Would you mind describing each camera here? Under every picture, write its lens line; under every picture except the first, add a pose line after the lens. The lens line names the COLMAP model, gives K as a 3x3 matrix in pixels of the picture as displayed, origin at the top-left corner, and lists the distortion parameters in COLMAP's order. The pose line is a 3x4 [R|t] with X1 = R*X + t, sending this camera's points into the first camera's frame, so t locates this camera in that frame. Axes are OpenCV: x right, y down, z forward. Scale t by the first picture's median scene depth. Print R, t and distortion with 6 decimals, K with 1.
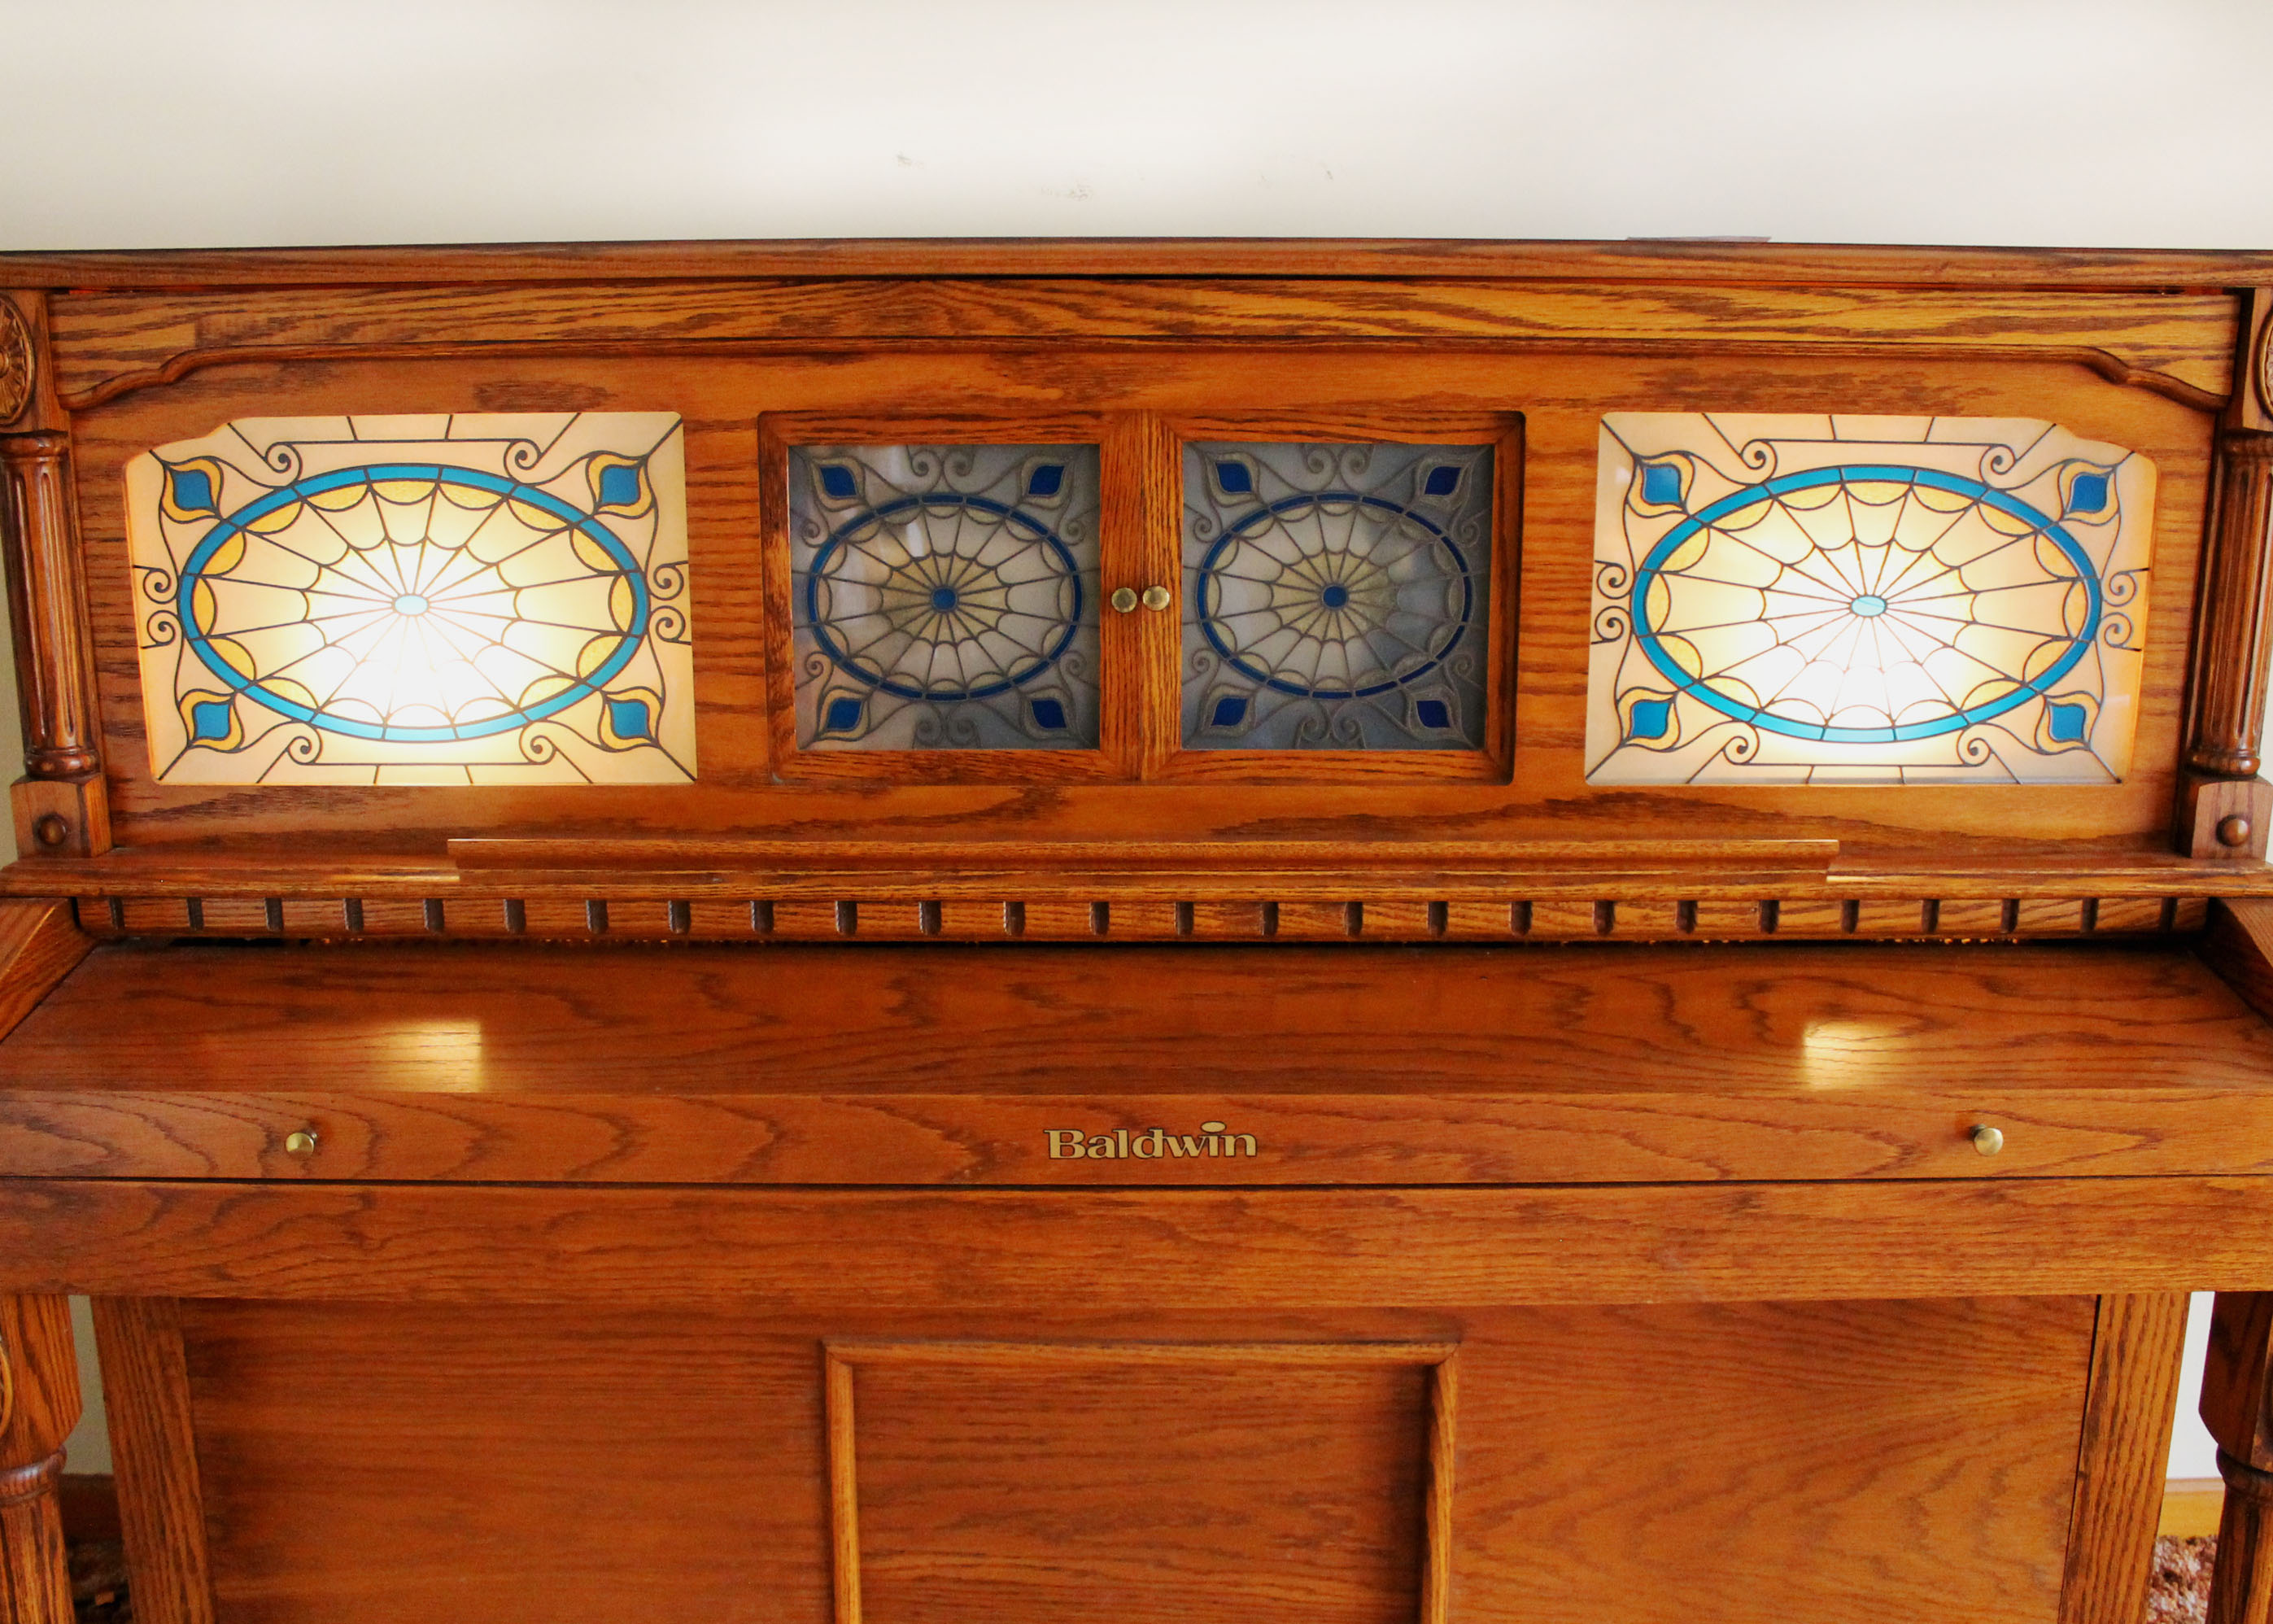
lens RADIAL K [[2144.8, 0, 1114.9], [0, 2144.8, 829.1], [0, 0, 1]] dist [-0.171163, 0.154144]
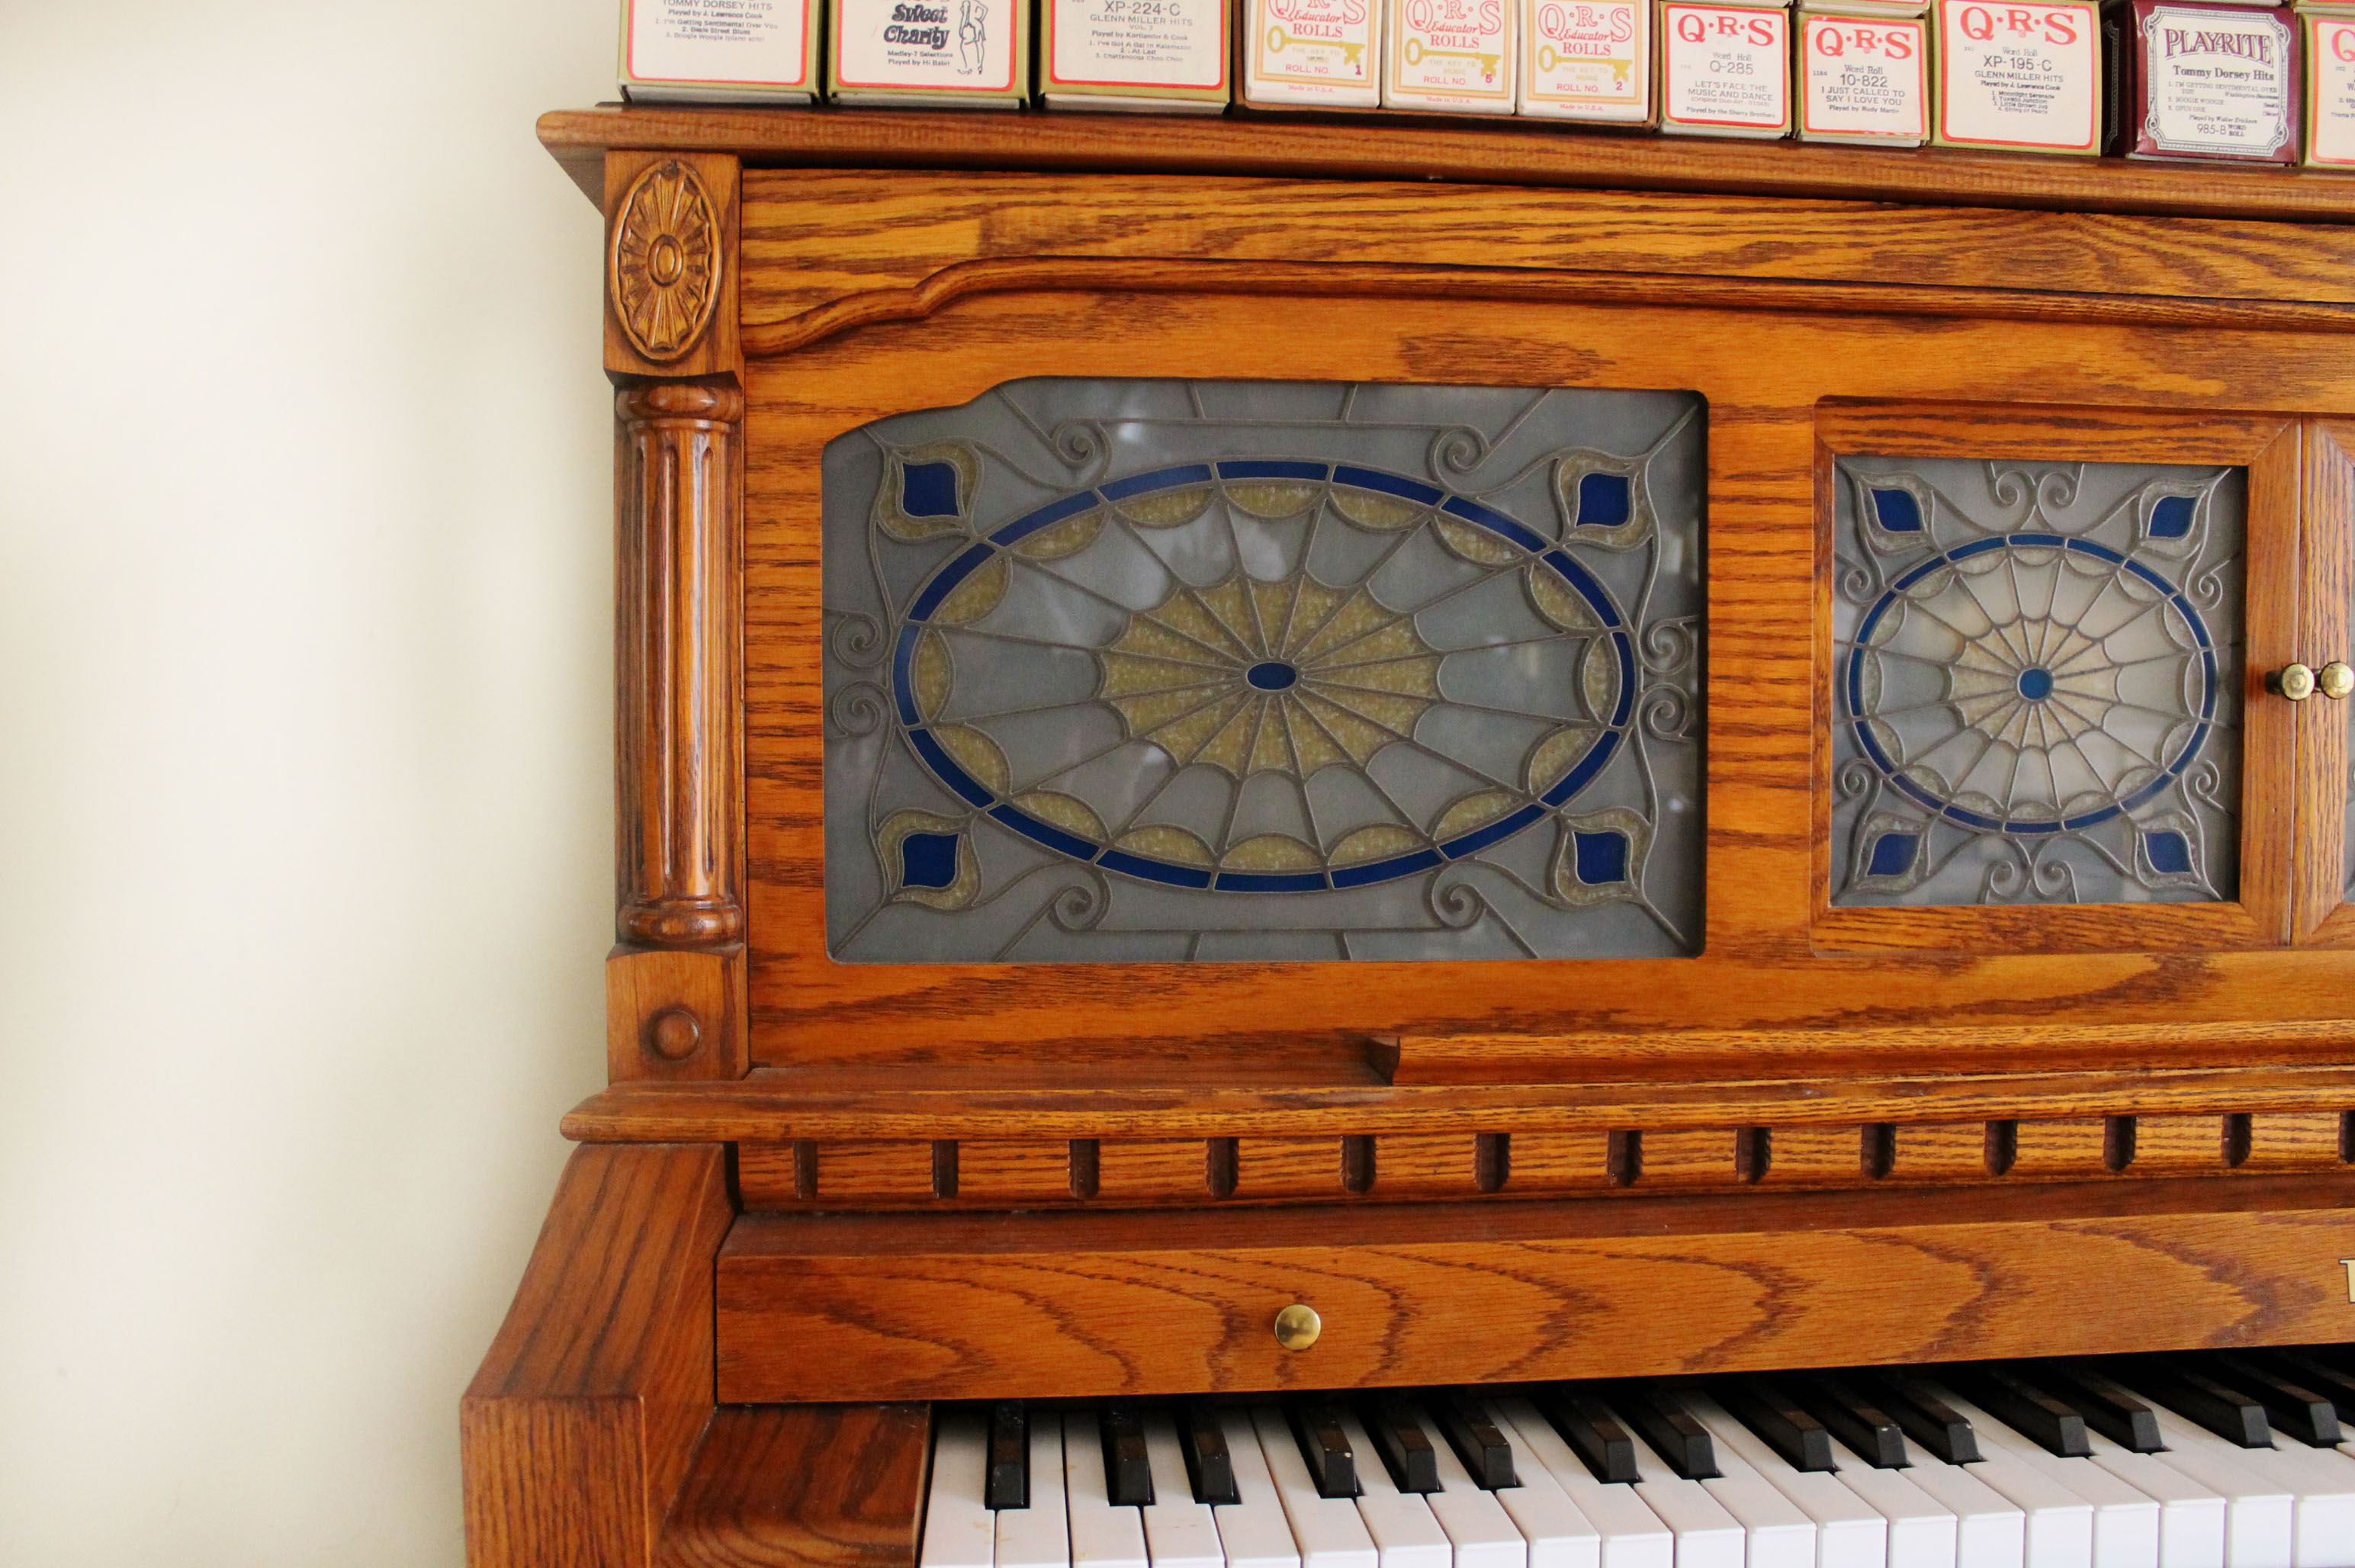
lens RADIAL K [[1981.1, 0, 1183.6], [0, 1981.1, 803.0], [0, 0, 1]] dist [-0.169243, 0.143498]
pose [[0.996921, -0.001022, 0.078404, -0.418878], [0.015657, 0.982372, -0.186282, 0.043929], [-0.076832, 0.186936, 0.979363, 0.431163]]
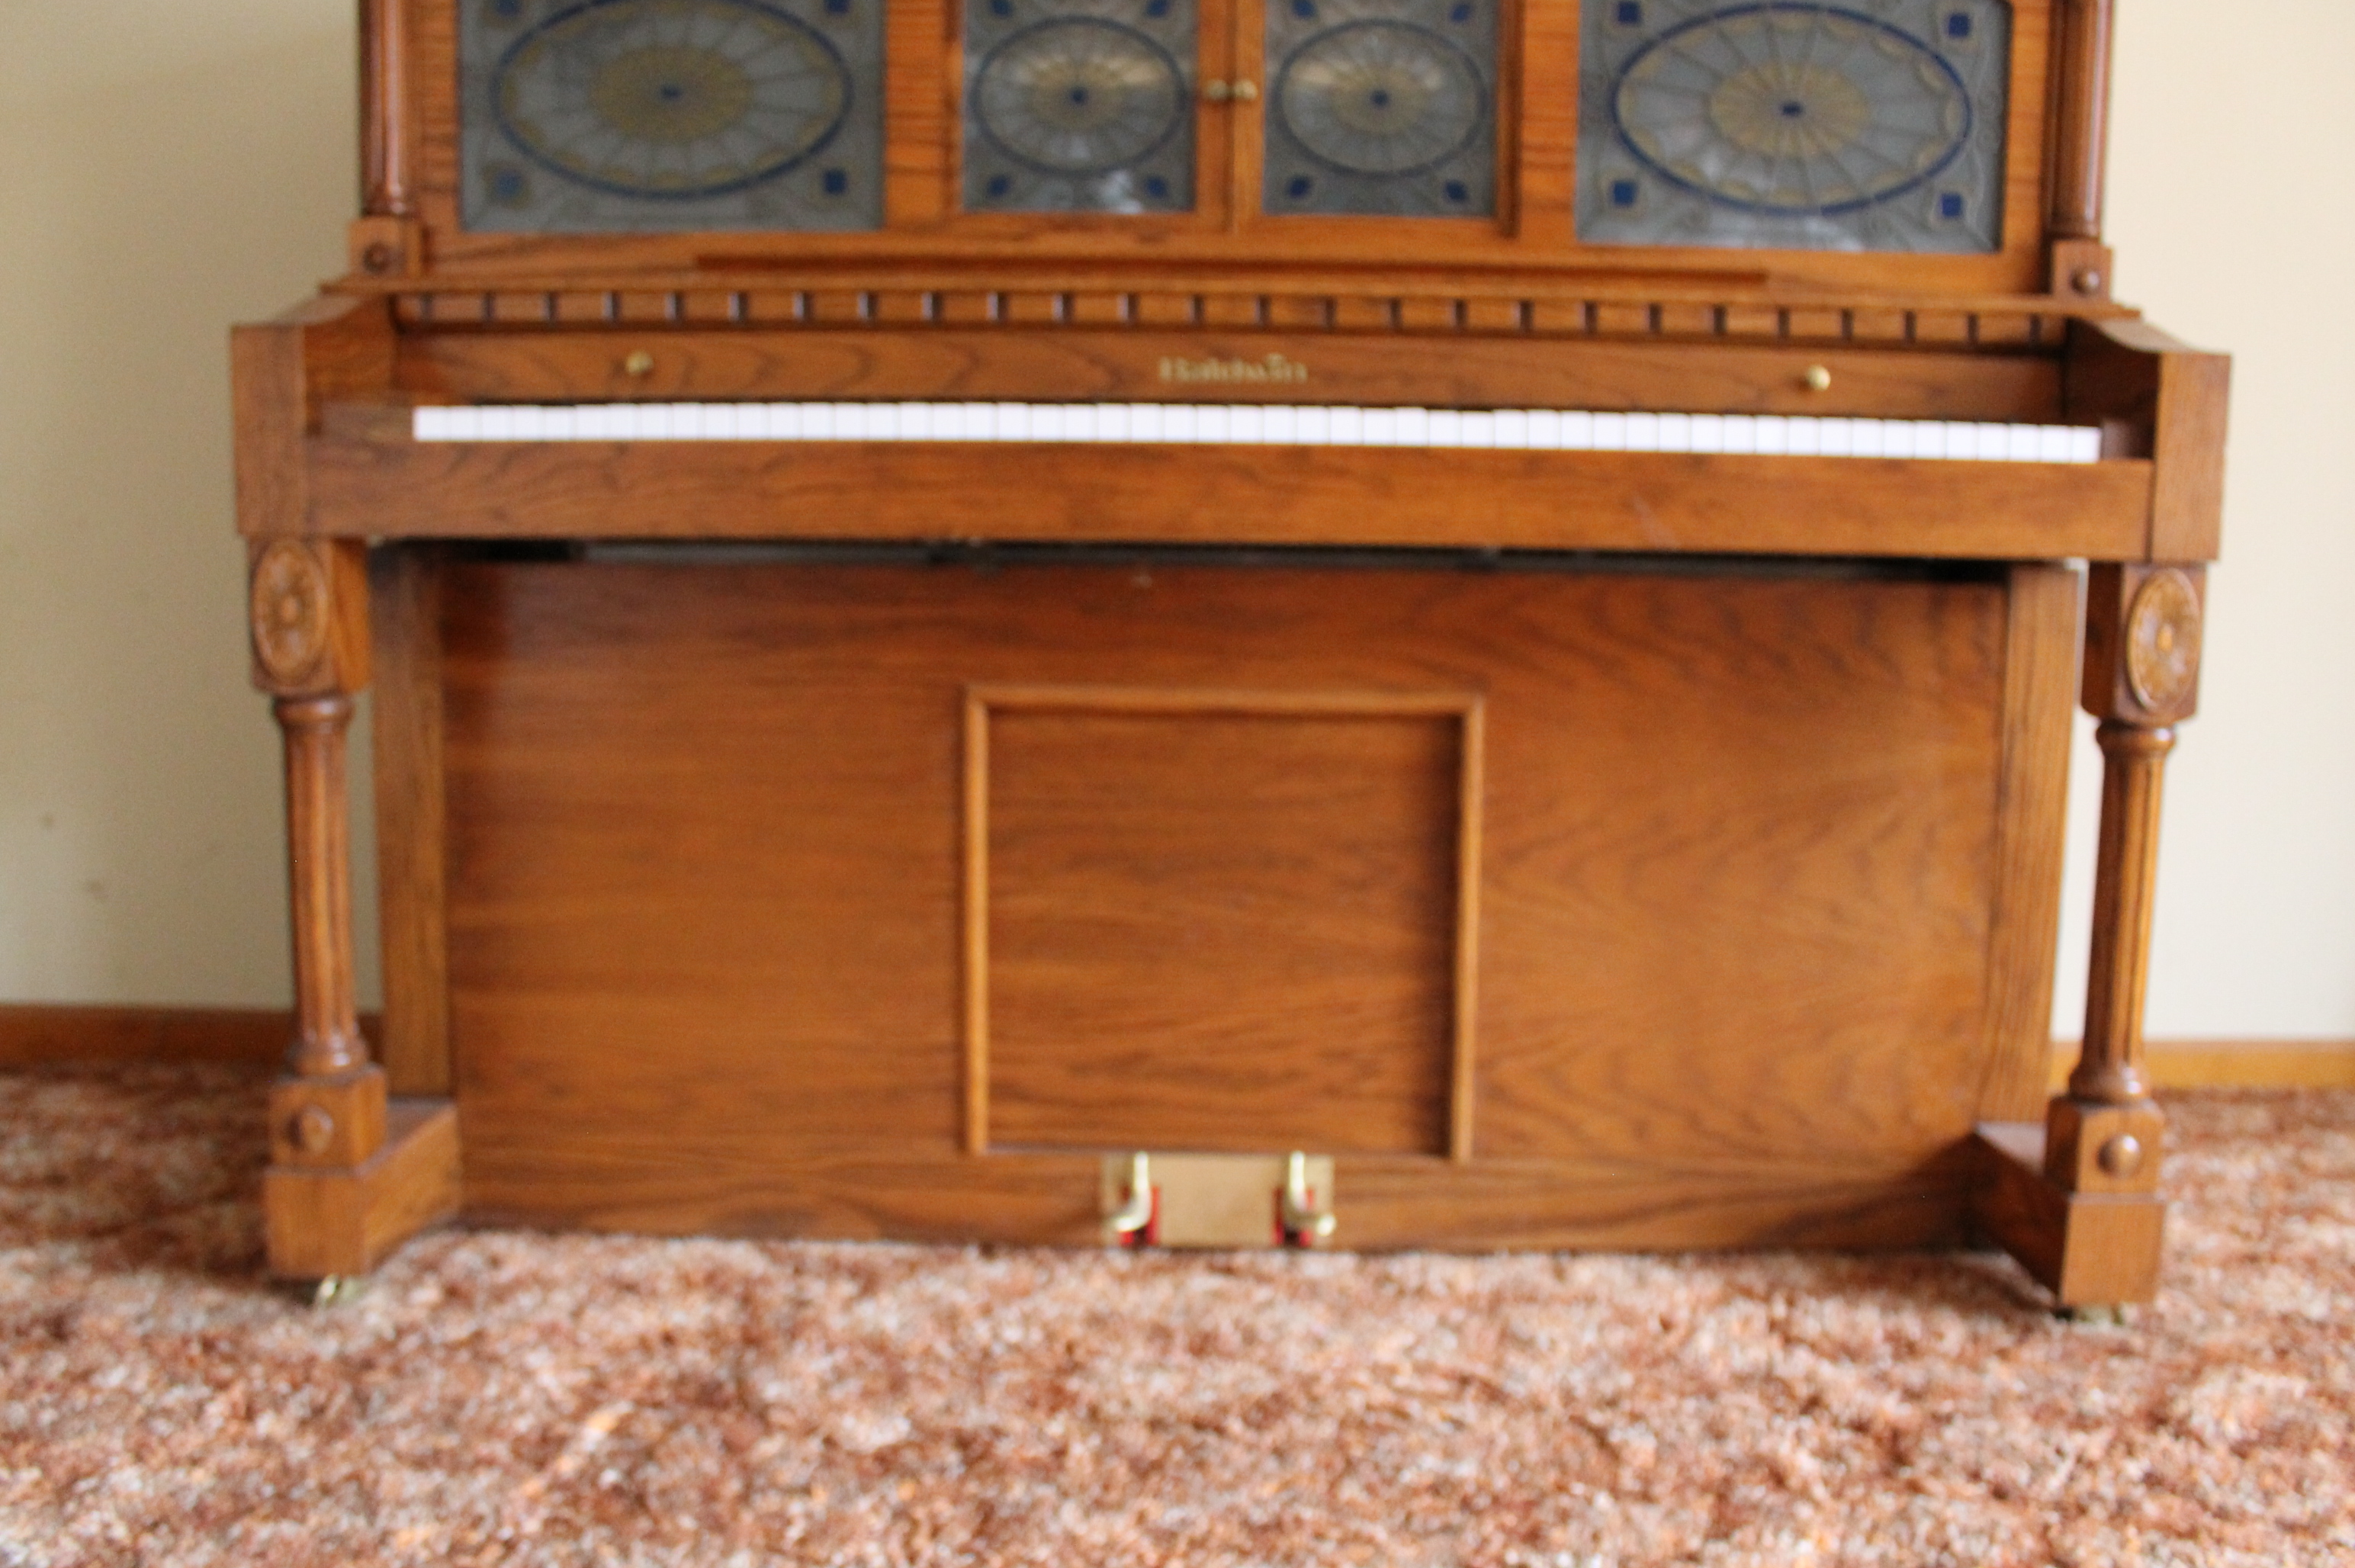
lens RADIAL K [[1981.1, 0, 1183.6], [0, 1981.1, 803.0], [0, 0, 1]] dist [-0.169243, 0.143498]
pose [[0.999868, 0.016053, -0.002492, -0.007588], [-0.016222, 0.994727, -0.101271, 0.457084], [0.000853, 0.101298, 0.994856, -0.142067]]
